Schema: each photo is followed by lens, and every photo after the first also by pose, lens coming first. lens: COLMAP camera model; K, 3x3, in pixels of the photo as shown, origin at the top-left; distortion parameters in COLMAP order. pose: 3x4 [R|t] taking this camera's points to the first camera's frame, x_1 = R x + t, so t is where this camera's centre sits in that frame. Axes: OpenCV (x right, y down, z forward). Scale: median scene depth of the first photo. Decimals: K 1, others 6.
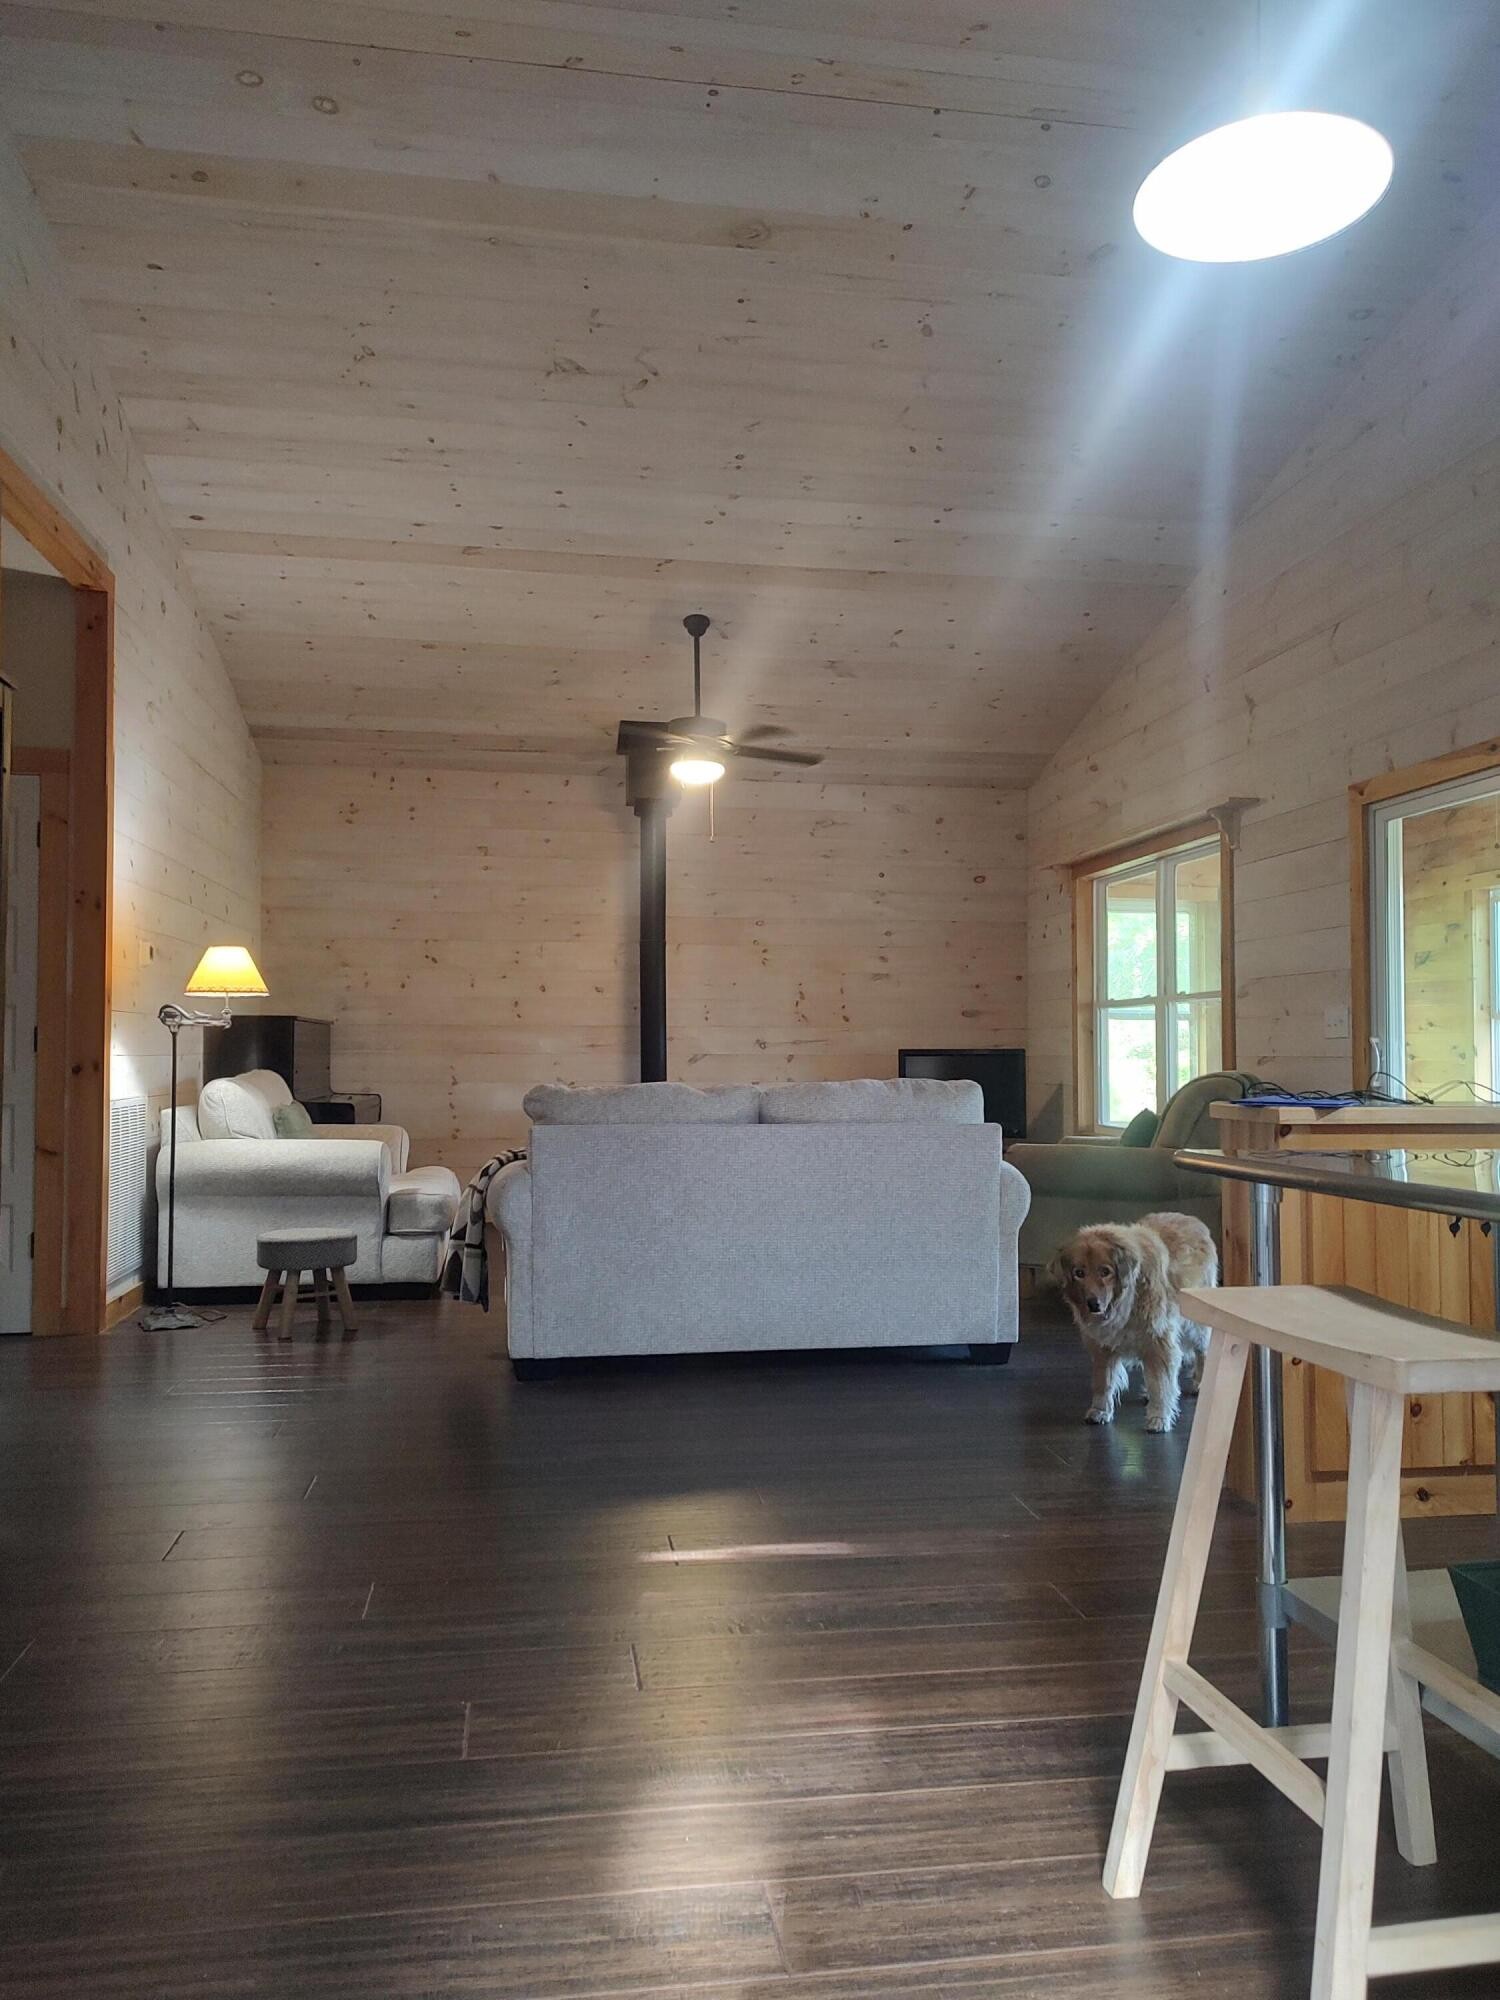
lens RADIAL K [[1501.7, 0, 759.2], [0, 1501.7, 1022.8], [0, 0, 1]] dist [0.046437, -0.030658]
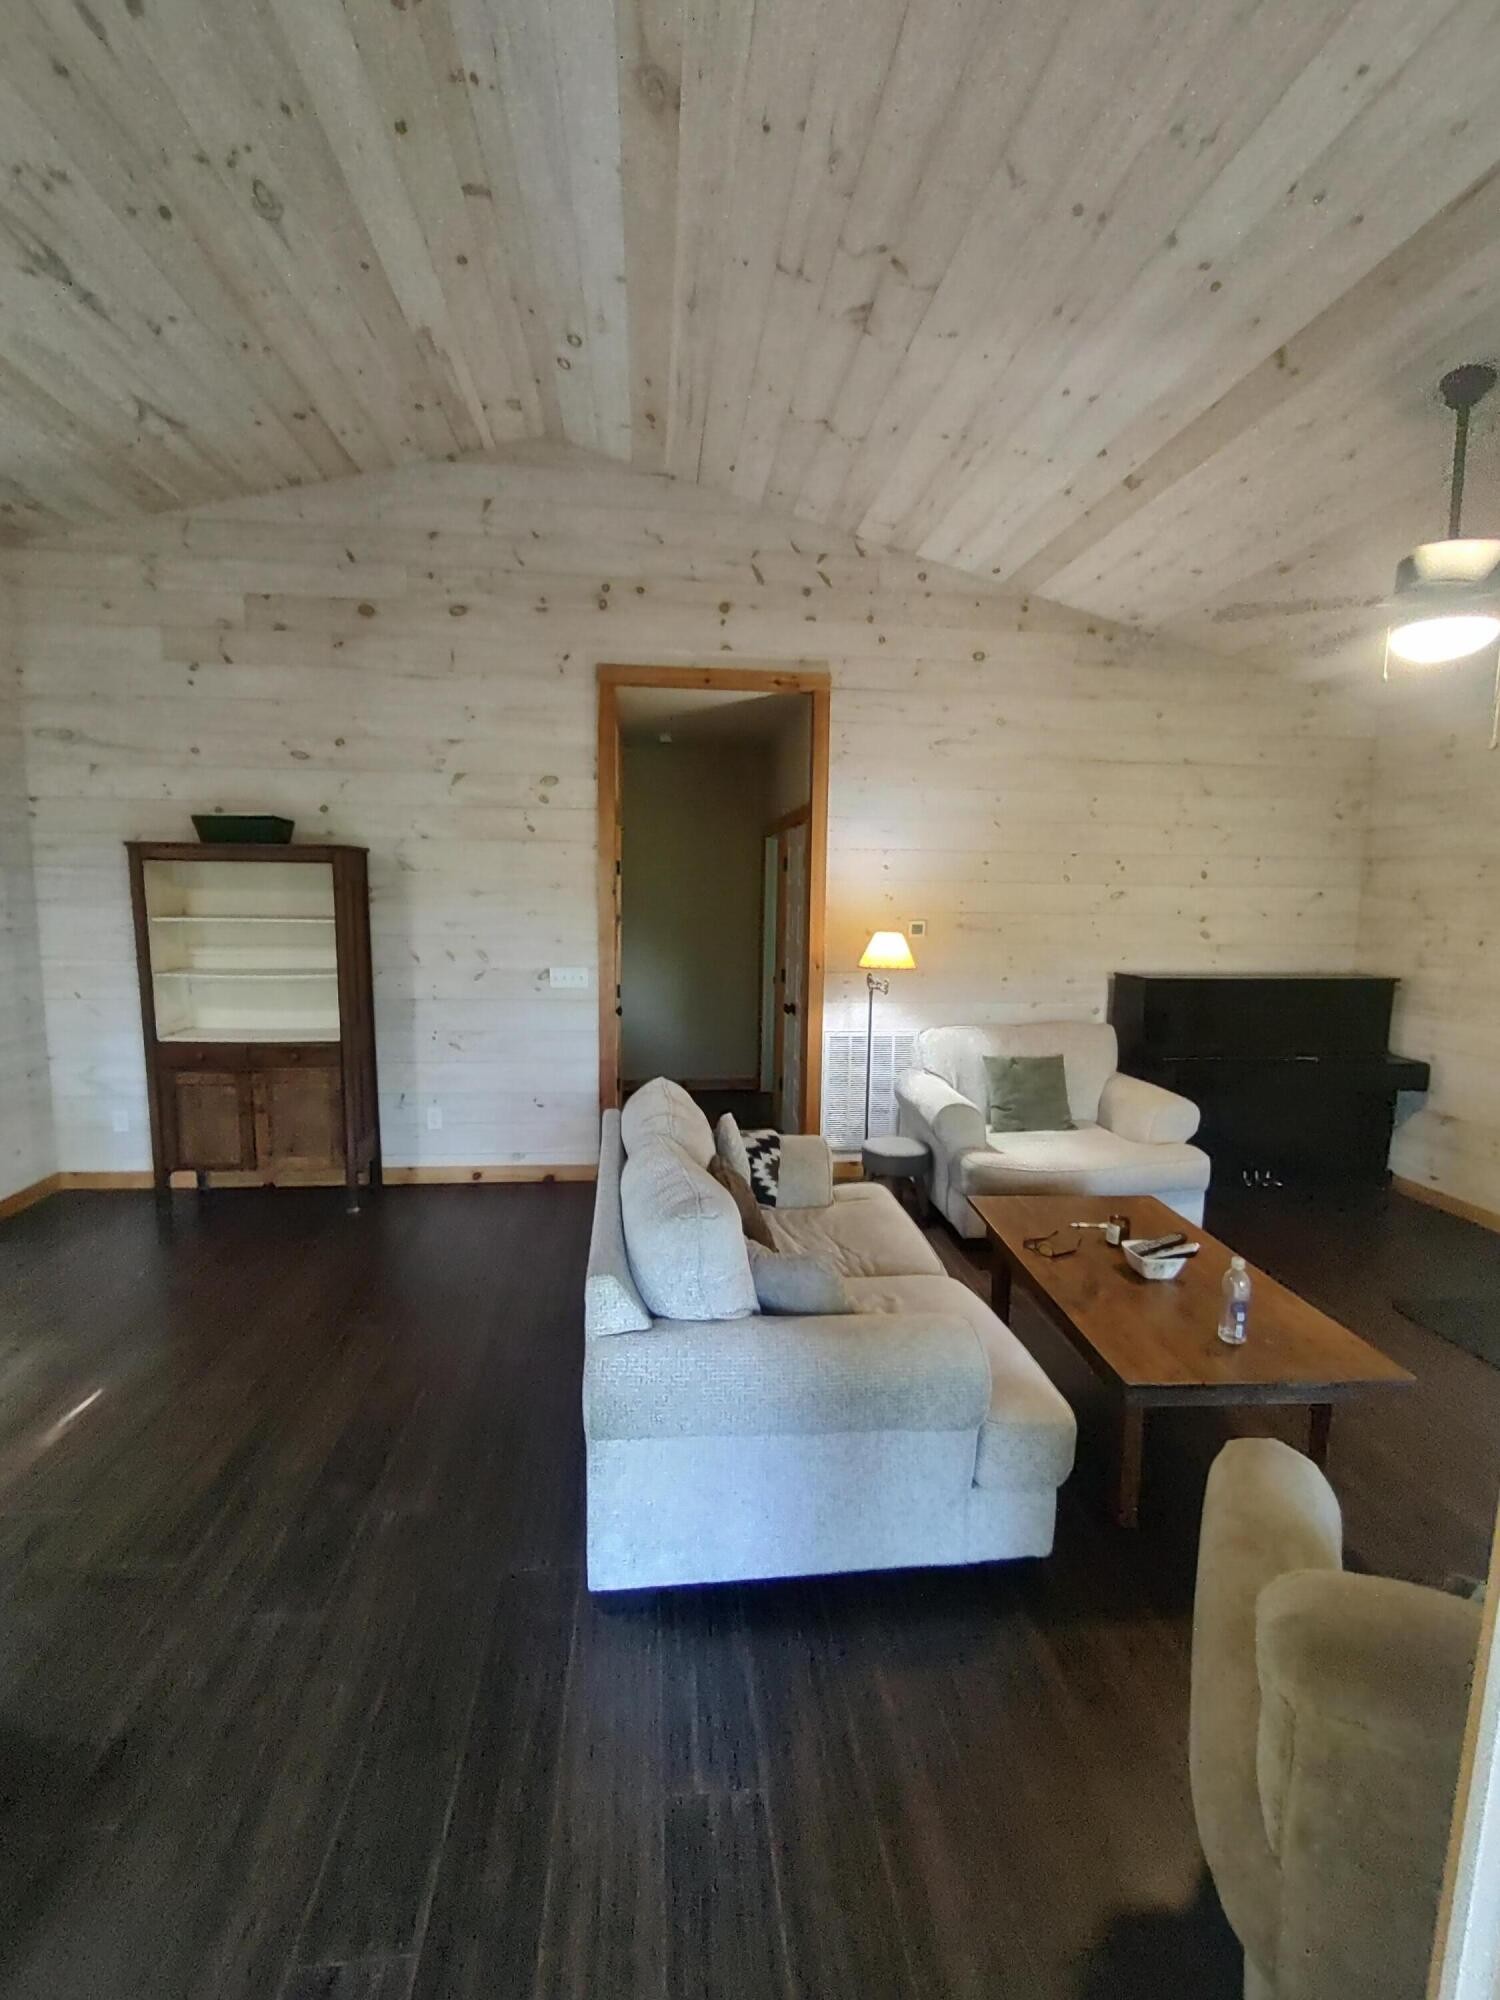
lens RADIAL K [[919.6, 0, 746.0], [0, 919.6, 1005.5], [0, 0, 1]] dist [-0.002442, -0.000093]
pose [[-0.057183, 0.121107, -0.990991, 0.598000], [0.011952, 0.992627, 0.120617, -0.112948], [0.998292, -0.004947, -0.058209, 1.215596]]
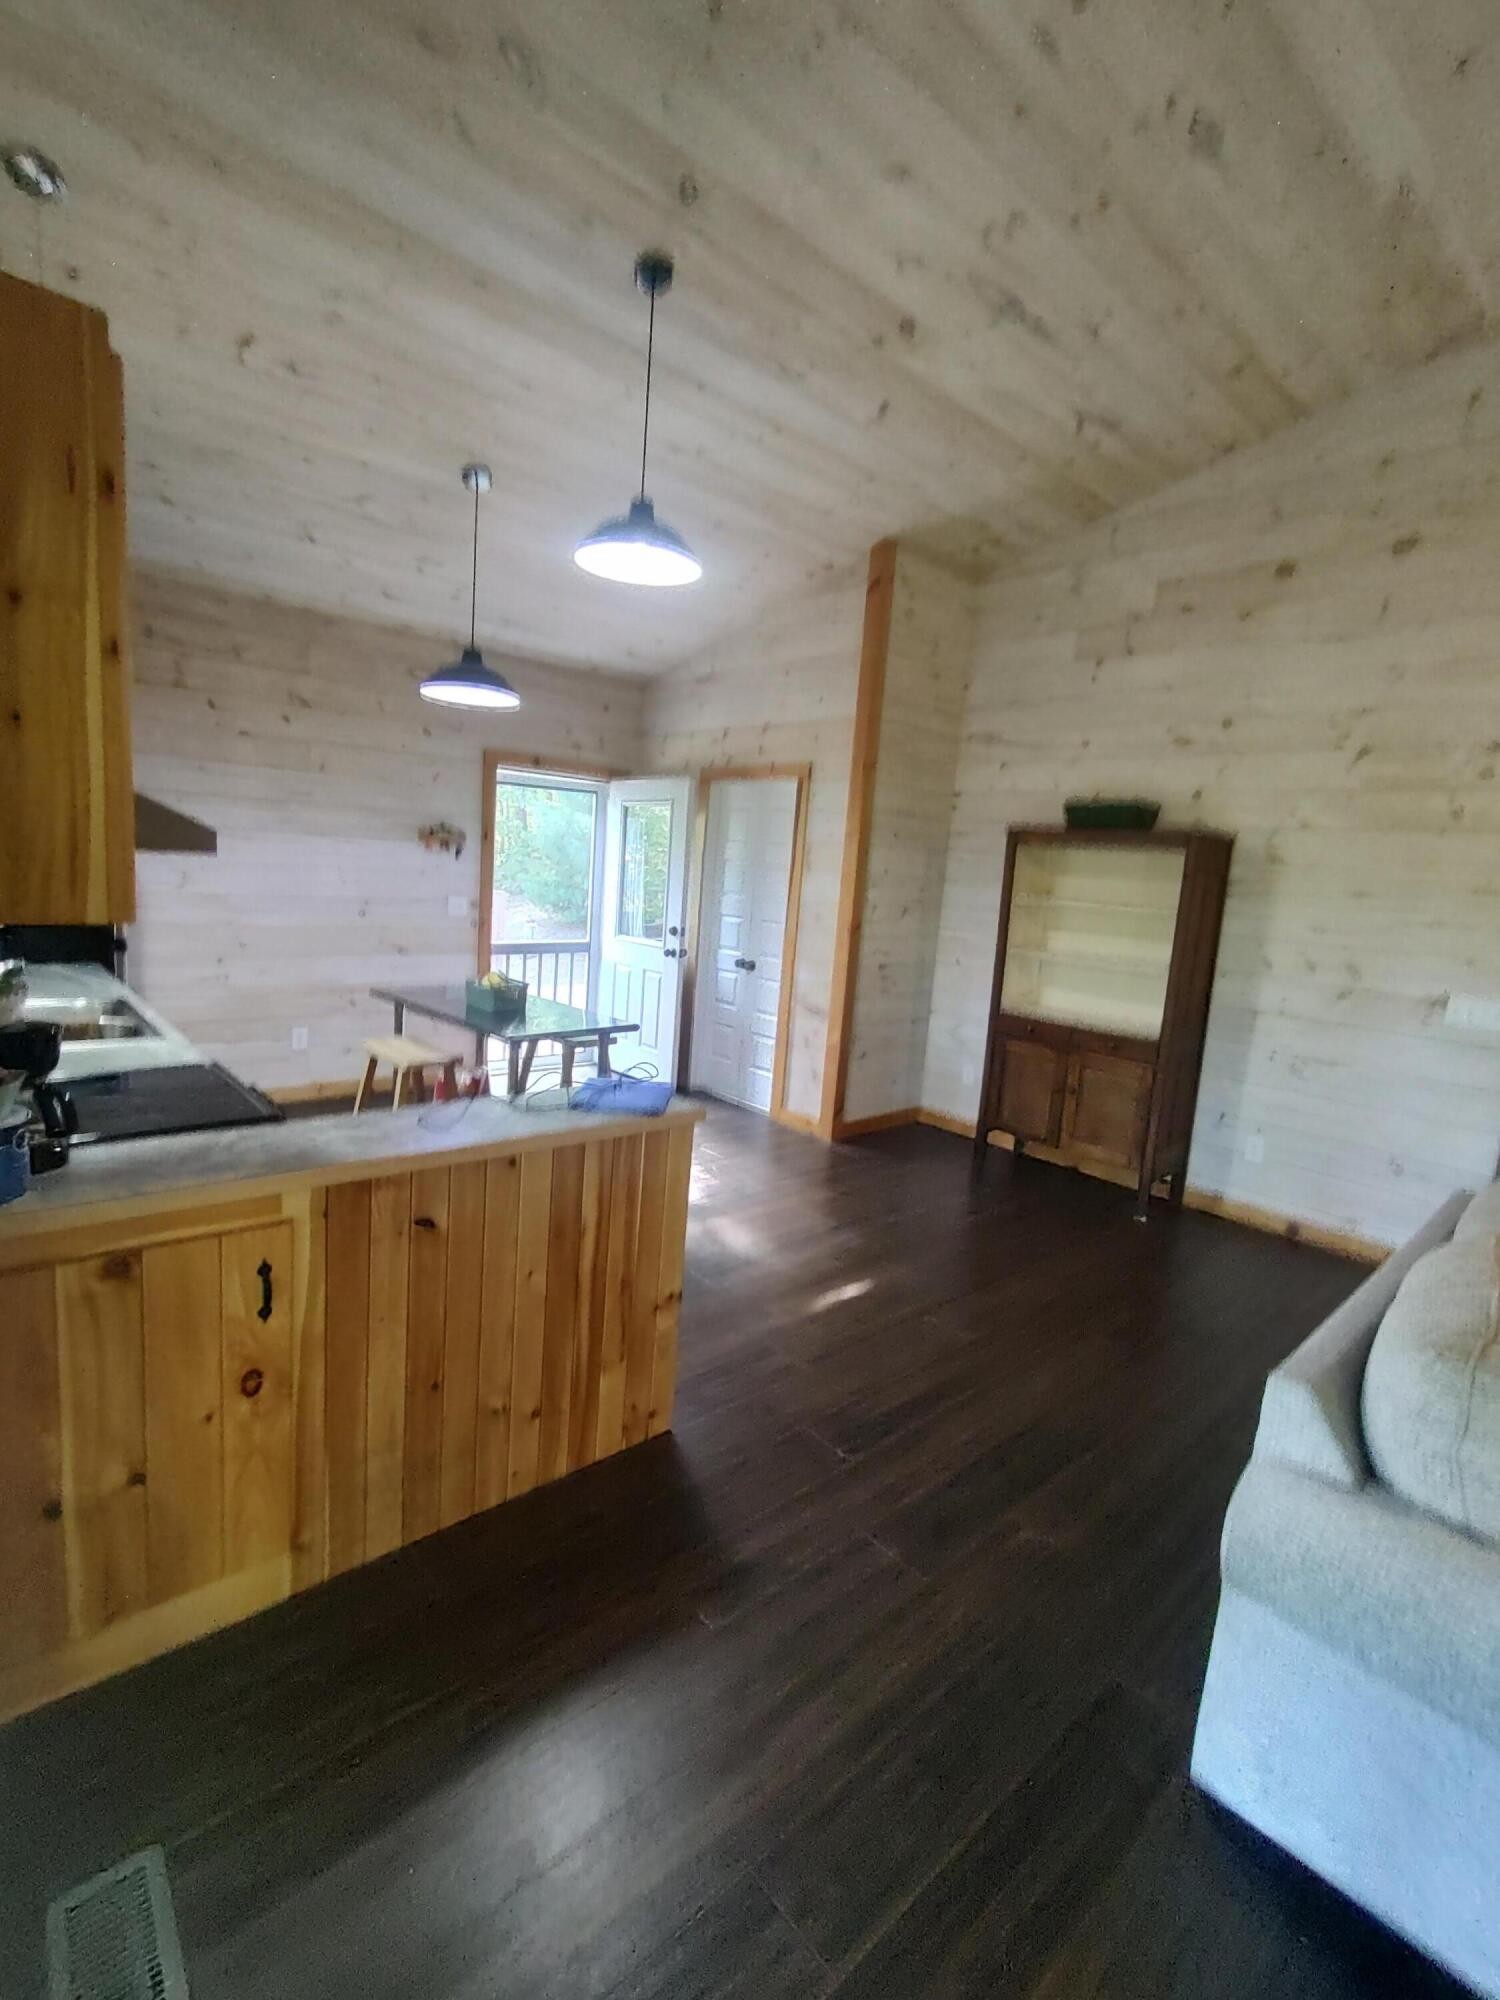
lens RADIAL K [[919.6, 0, 746.0], [0, 919.6, 1005.5], [0, 0, 1]] dist [-0.002442, -0.000093]
pose [[-0.836513, 0.021291, -0.547533, 0.504438], [-0.059159, 0.989895, 0.128875, -0.089536], [0.544744, 0.140197, -0.826800, 1.262599]]
